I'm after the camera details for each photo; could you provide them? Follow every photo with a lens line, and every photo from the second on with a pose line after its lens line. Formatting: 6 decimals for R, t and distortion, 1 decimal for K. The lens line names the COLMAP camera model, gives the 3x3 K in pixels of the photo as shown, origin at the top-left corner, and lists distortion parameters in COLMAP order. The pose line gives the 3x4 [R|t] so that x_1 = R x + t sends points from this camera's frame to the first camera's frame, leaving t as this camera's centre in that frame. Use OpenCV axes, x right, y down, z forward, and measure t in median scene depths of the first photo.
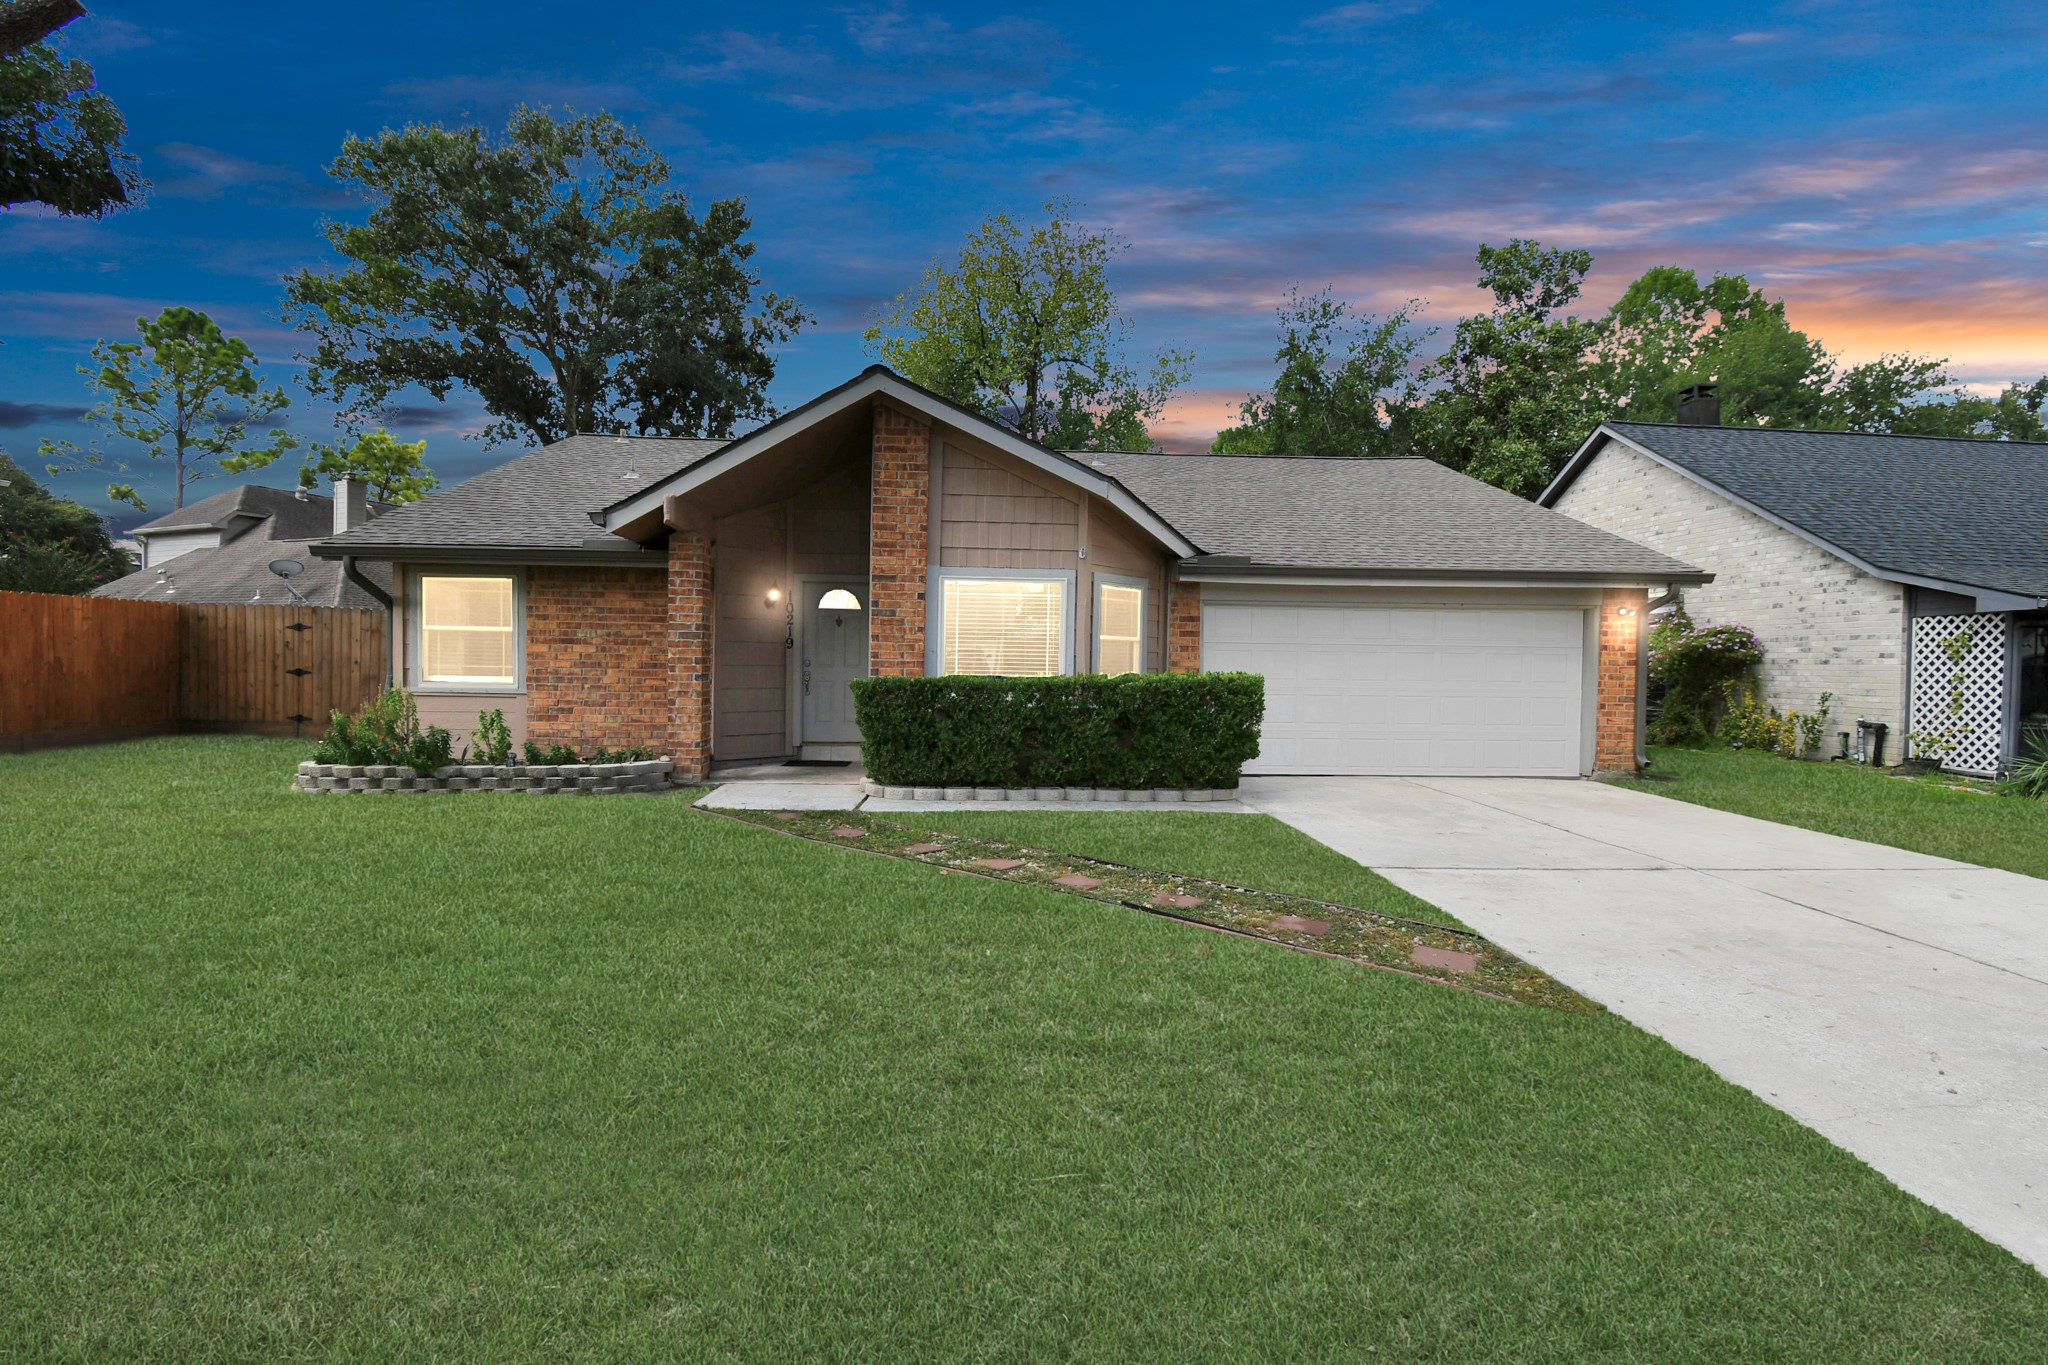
lens RADIAL K [[906.6, 0, 1021.0], [0, 906.6, 677.2], [0, 0, 1]] dist [-0.006268, -0.002331]
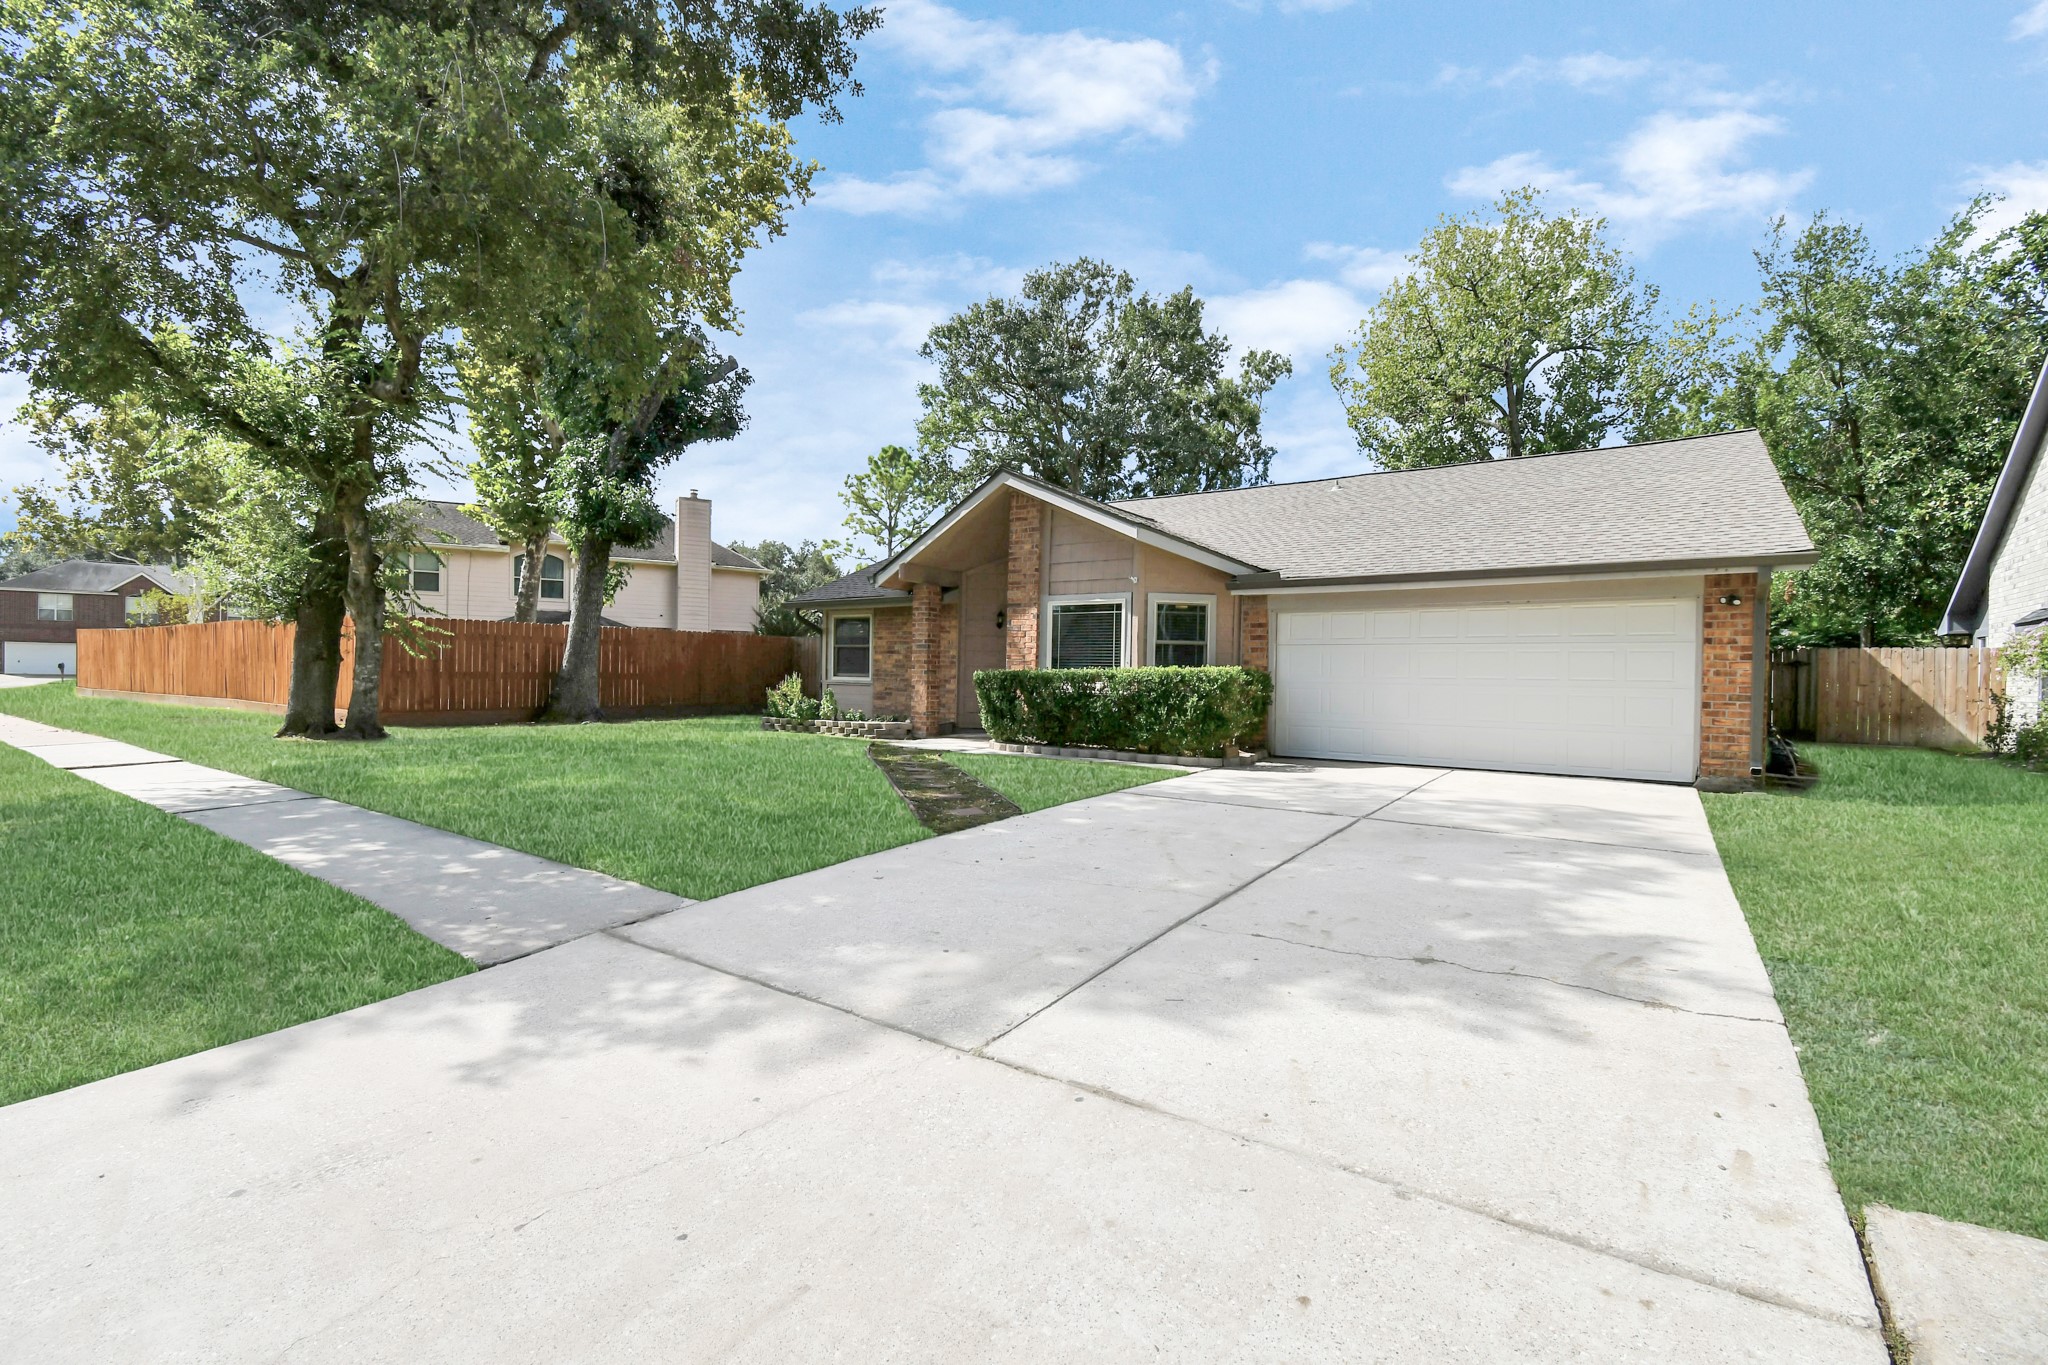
lens RADIAL K [[906.6, 0, 1044.8], [0, 906.6, 678.1], [0, 0, 1]] dist [-0.006268, -0.002331]
pose [[0.787394, -0.000135, -0.616450, 0.622774], [-0.016456, 0.999639, -0.021237, 0.032215], [0.616231, 0.026866, 0.787107, -0.112375]]
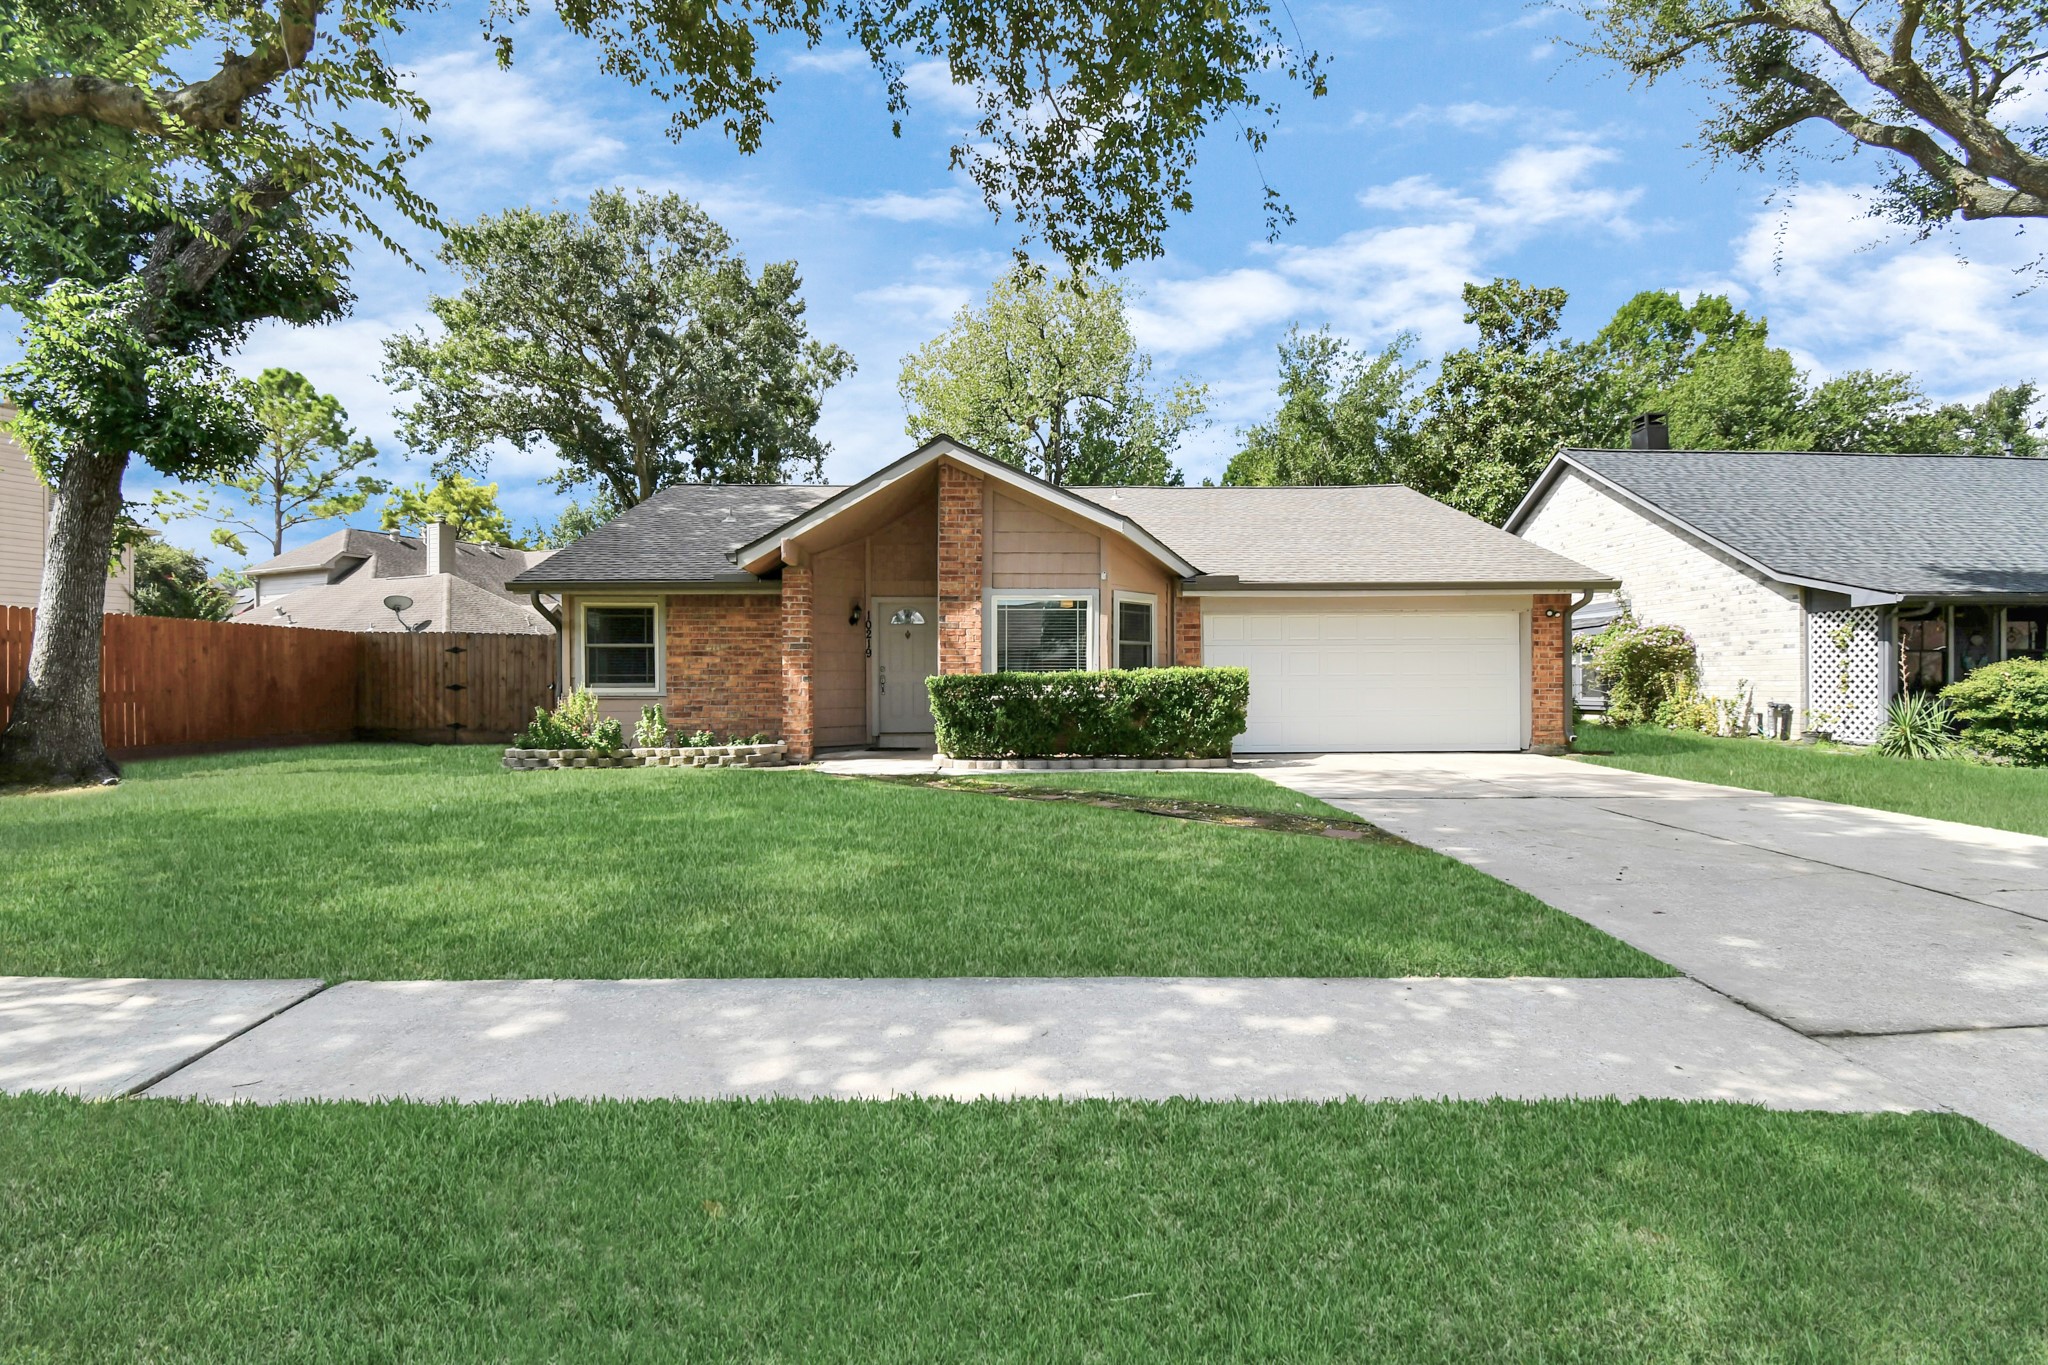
lens RADIAL K [[906.6, 0, 1027.5], [0, 906.6, 674.6], [0, 0, 1]] dist [-0.006268, -0.002331]
pose [[0.999536, -0.019740, -0.023197, -0.009675], [0.019124, 0.999467, -0.026474, 0.026263], [0.023707, 0.026018, 0.999380, -0.211212]]
